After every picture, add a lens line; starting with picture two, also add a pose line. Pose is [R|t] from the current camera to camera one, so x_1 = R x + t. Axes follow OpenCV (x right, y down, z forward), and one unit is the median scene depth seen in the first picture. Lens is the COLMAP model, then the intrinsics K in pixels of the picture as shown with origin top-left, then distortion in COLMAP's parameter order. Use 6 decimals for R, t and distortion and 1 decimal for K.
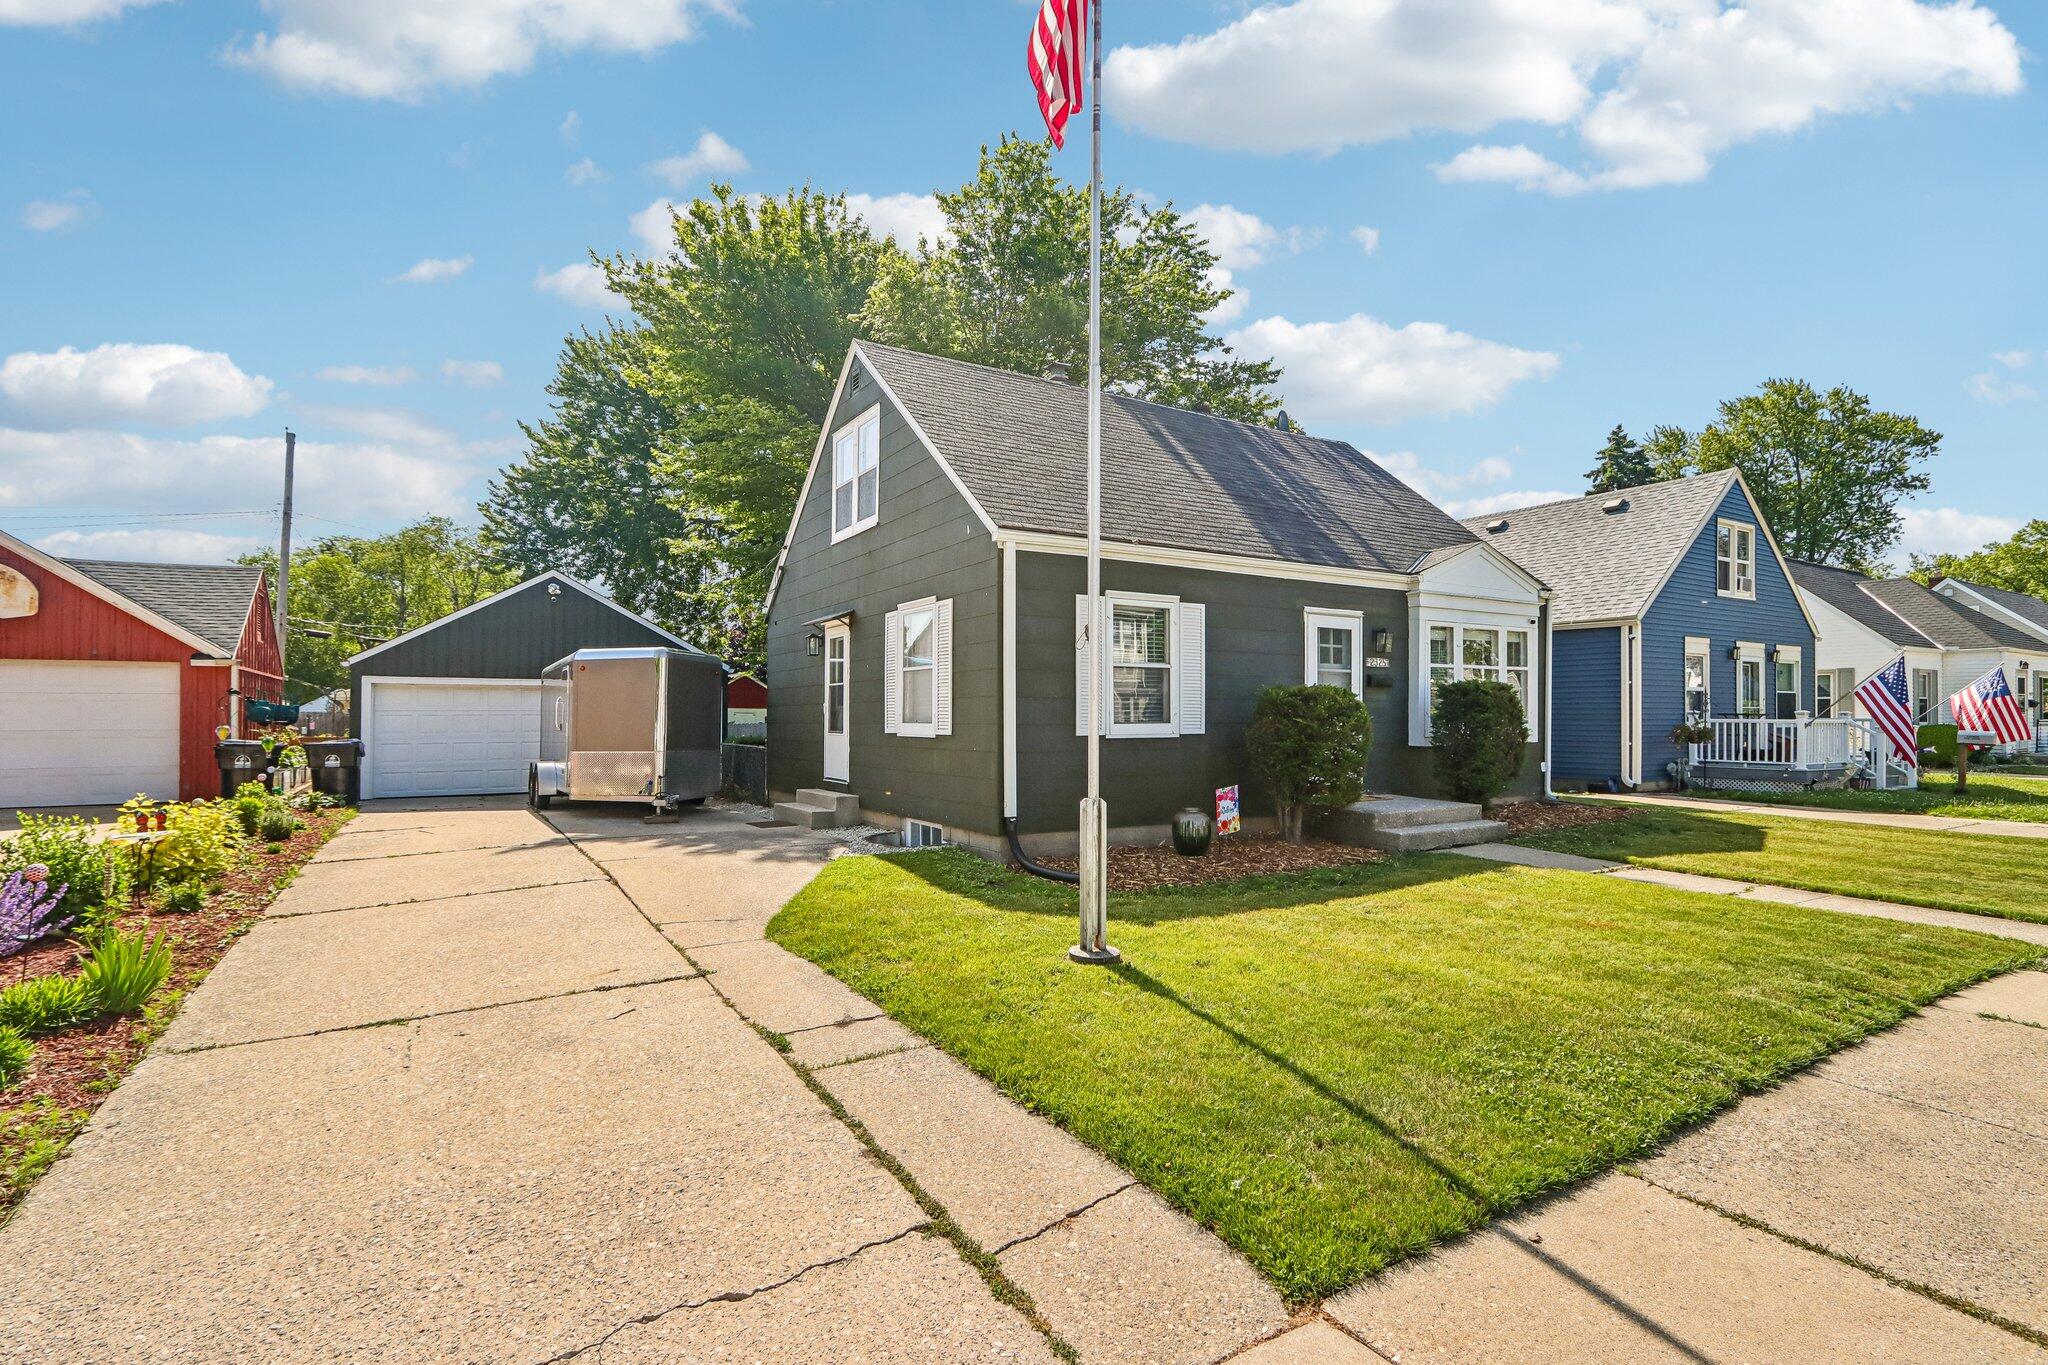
lens RADIAL K [[973.7, 0, 1015.5], [0, 973.7, 709.3], [0, 0, 1]] dist [-0.017770, 0.002213]
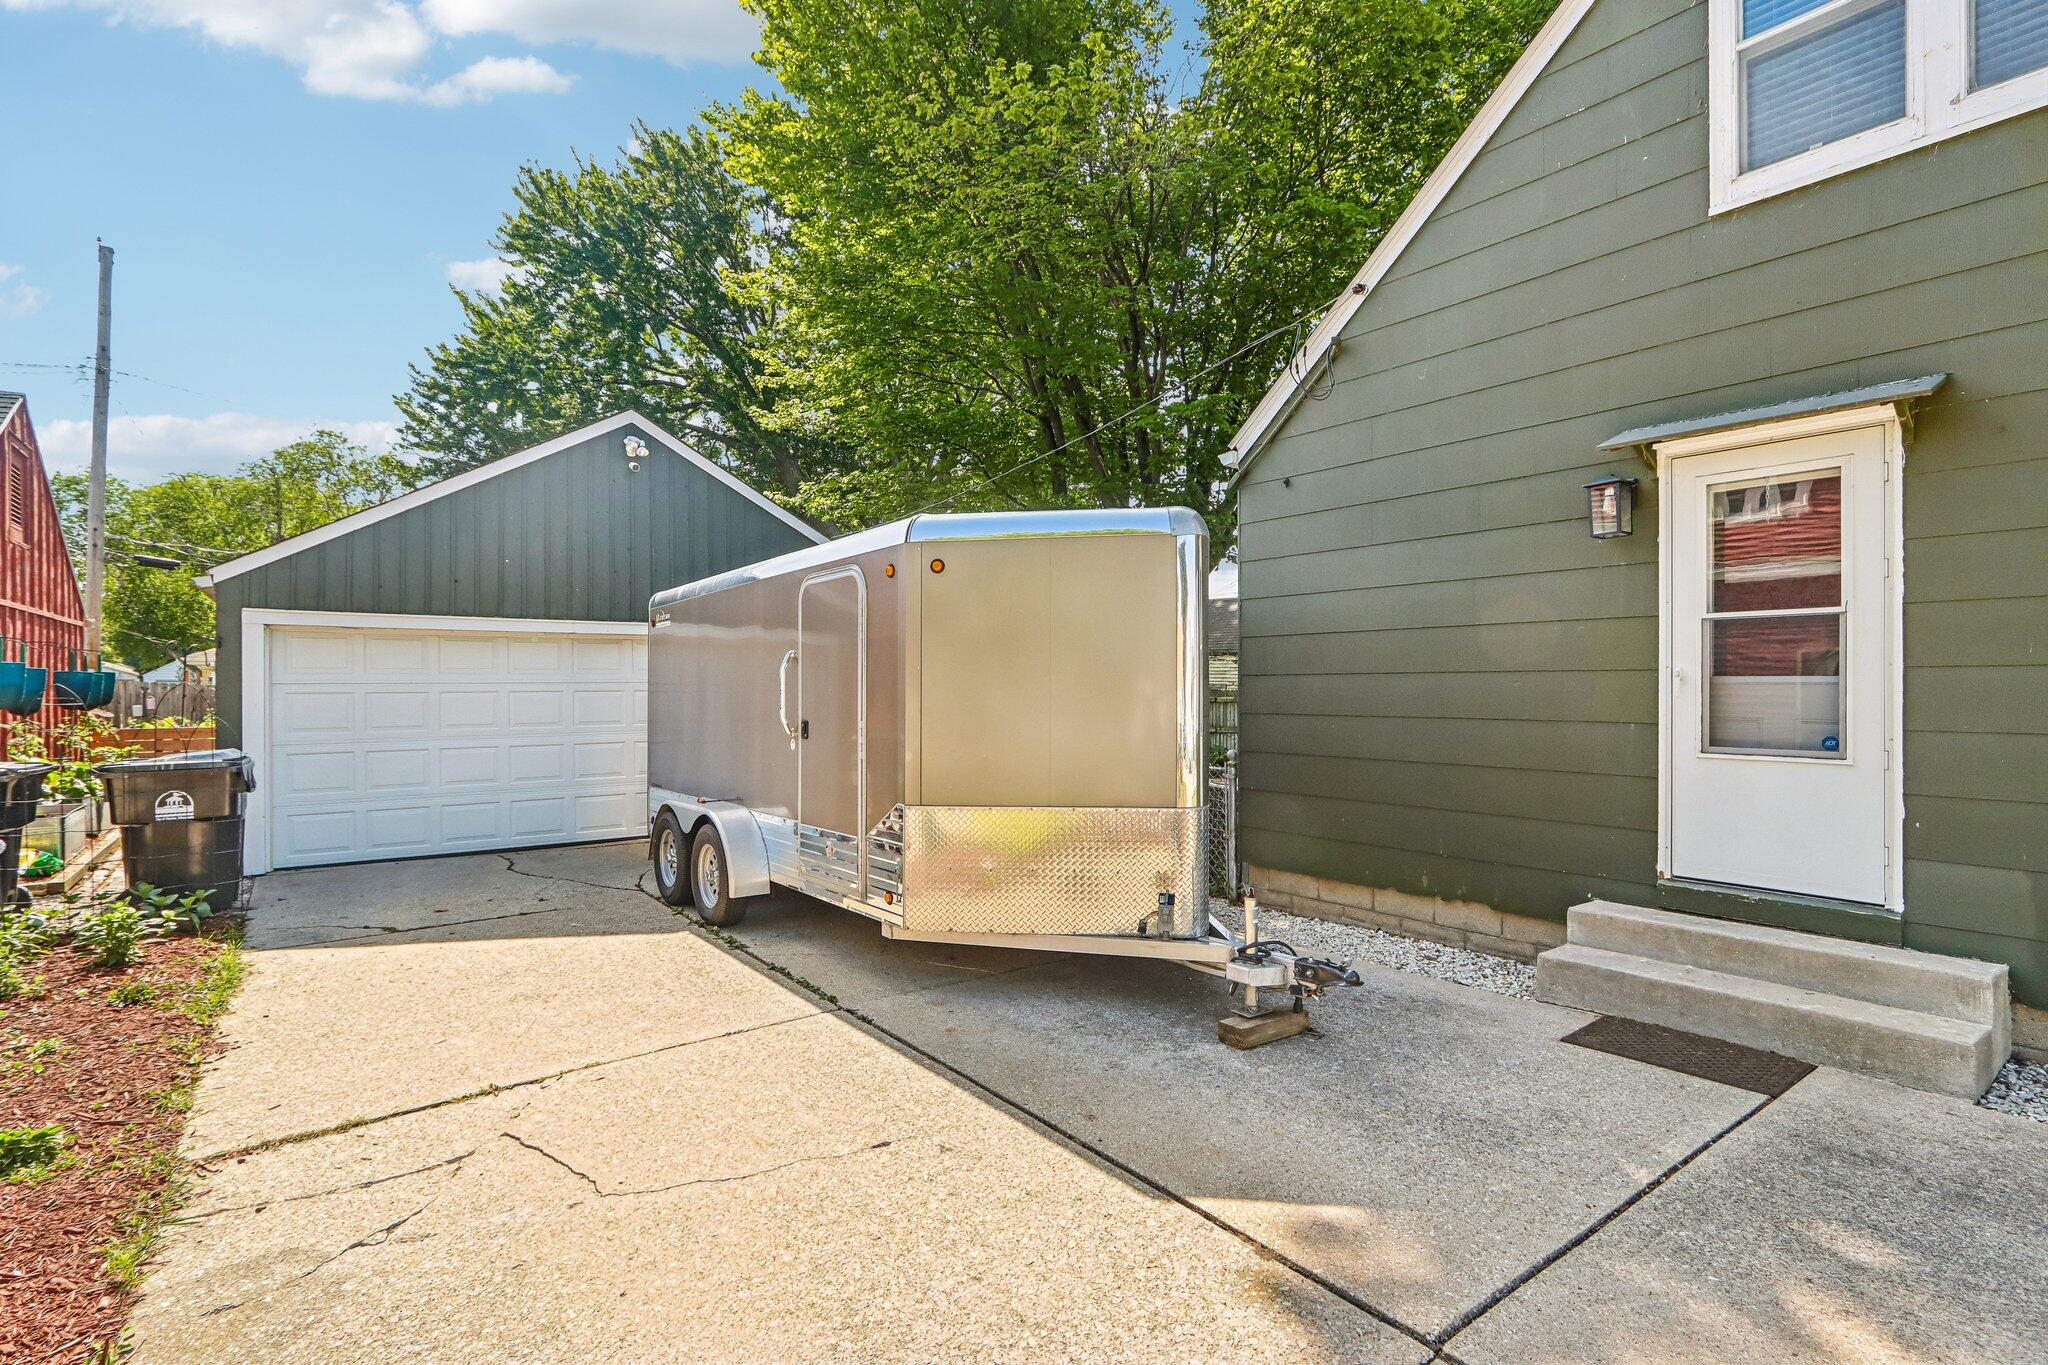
lens RADIAL K [[973.7, 0, 1016.3], [0, 973.7, 702.7], [0, 0, 1]] dist [-0.017770, 0.002213]
pose [[0.995595, -0.001046, 0.093754, -0.436422], [-0.001491, 0.999635, 0.026983, -0.003152], [-0.093747, -0.027004, 0.995230, 0.628310]]
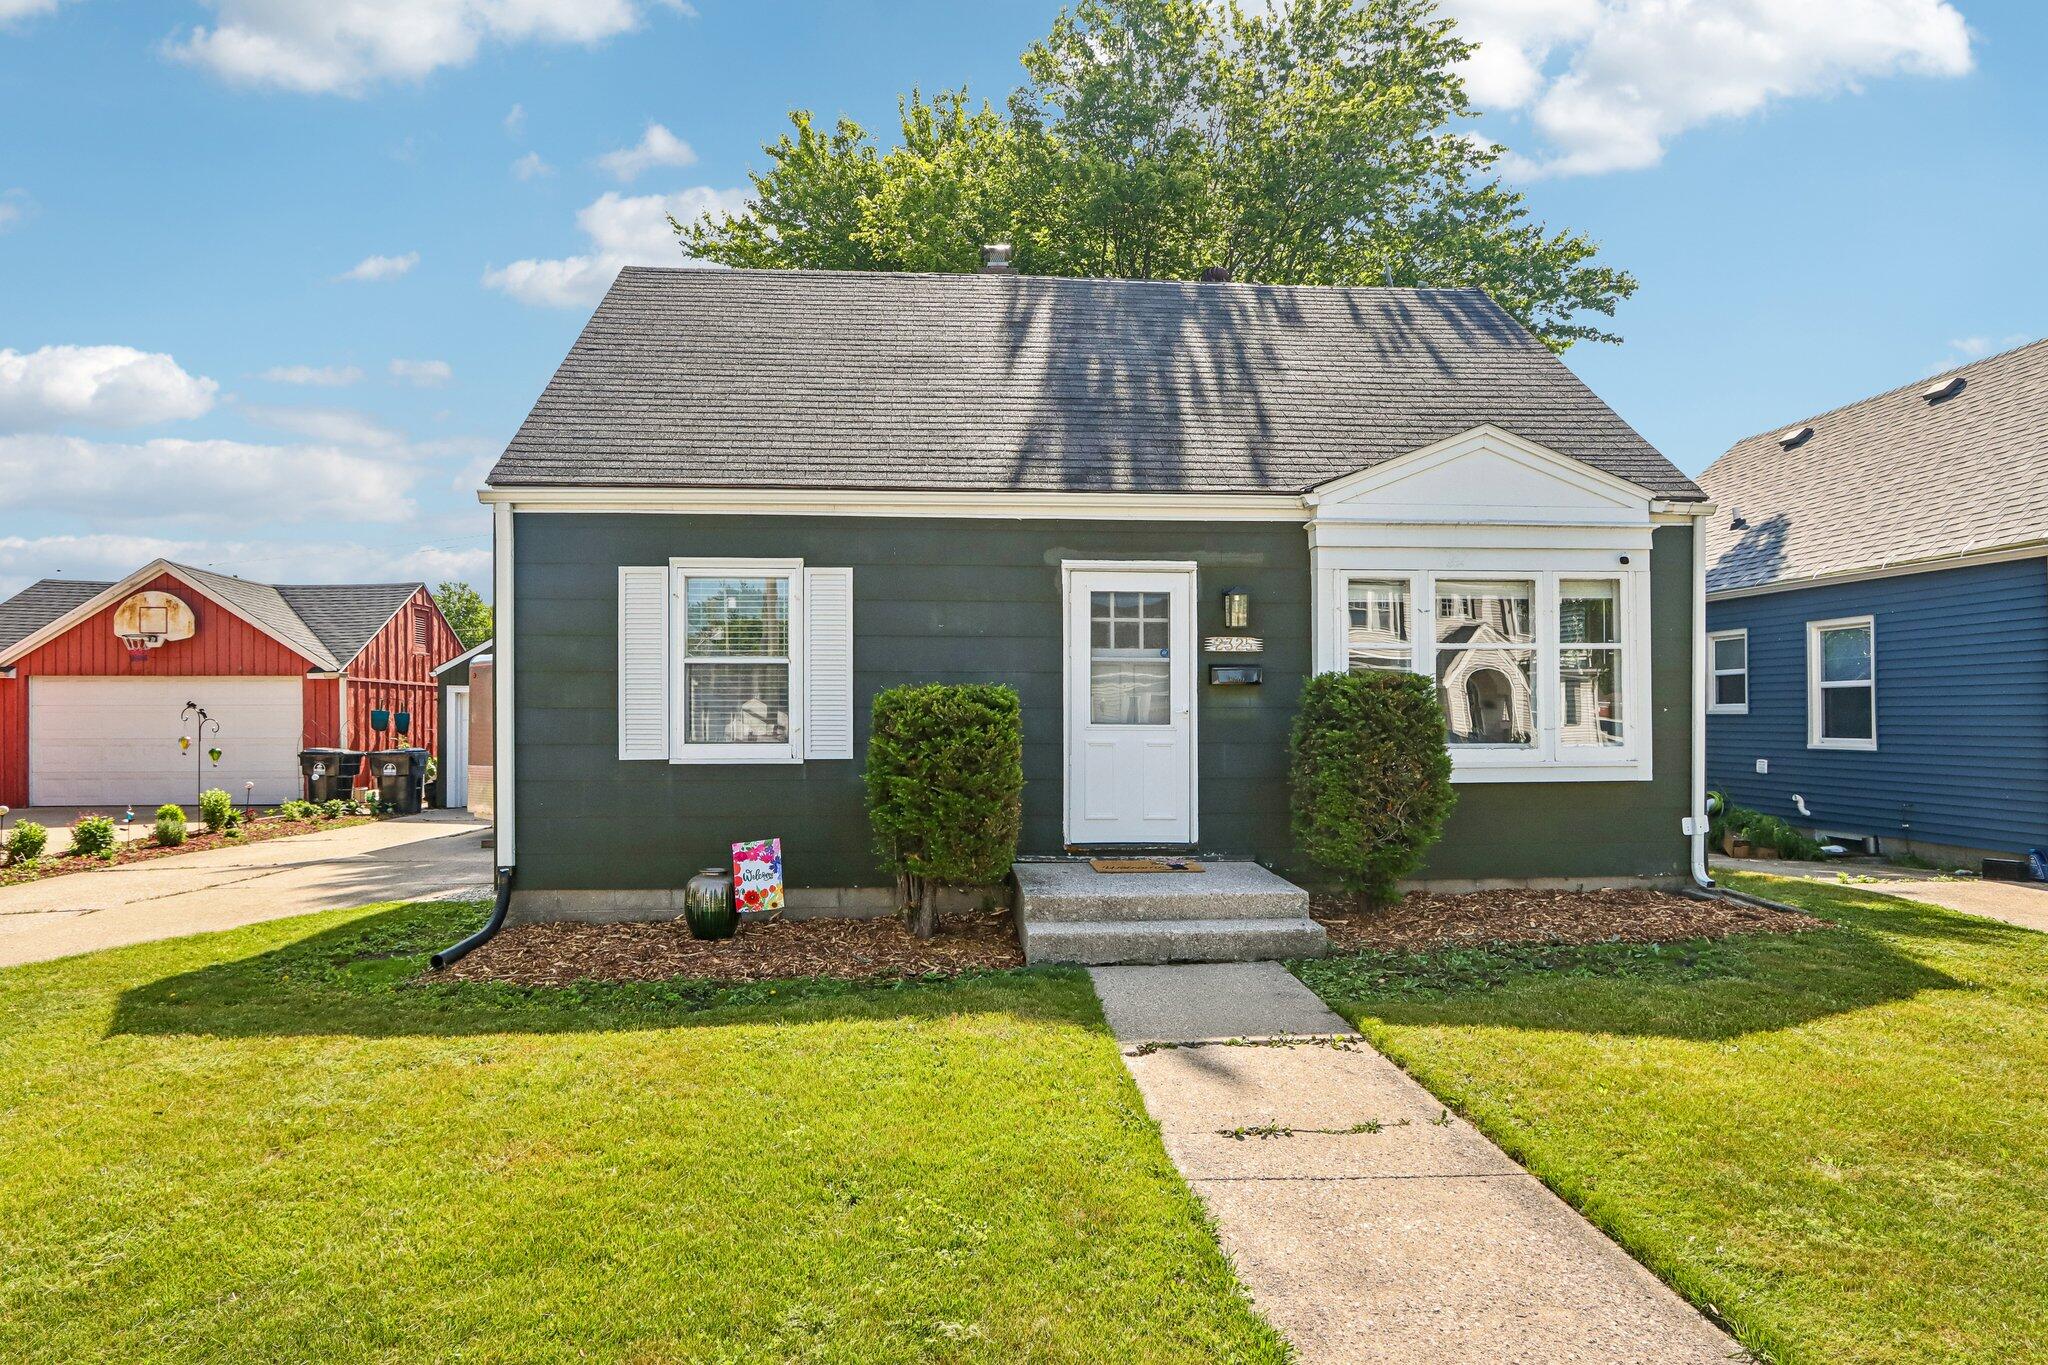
lens RADIAL K [[1142.8, 0, 1005.7], [0, 1142.8, 730.8], [0, 0, 1]] dist [-0.012016, 0.000430]
pose [[0.890864, 0.004012, -0.454251, 0.479763], [0.003494, 0.999871, 0.015684, -0.004984], [0.454256, -0.015560, 0.890735, 0.250950]]
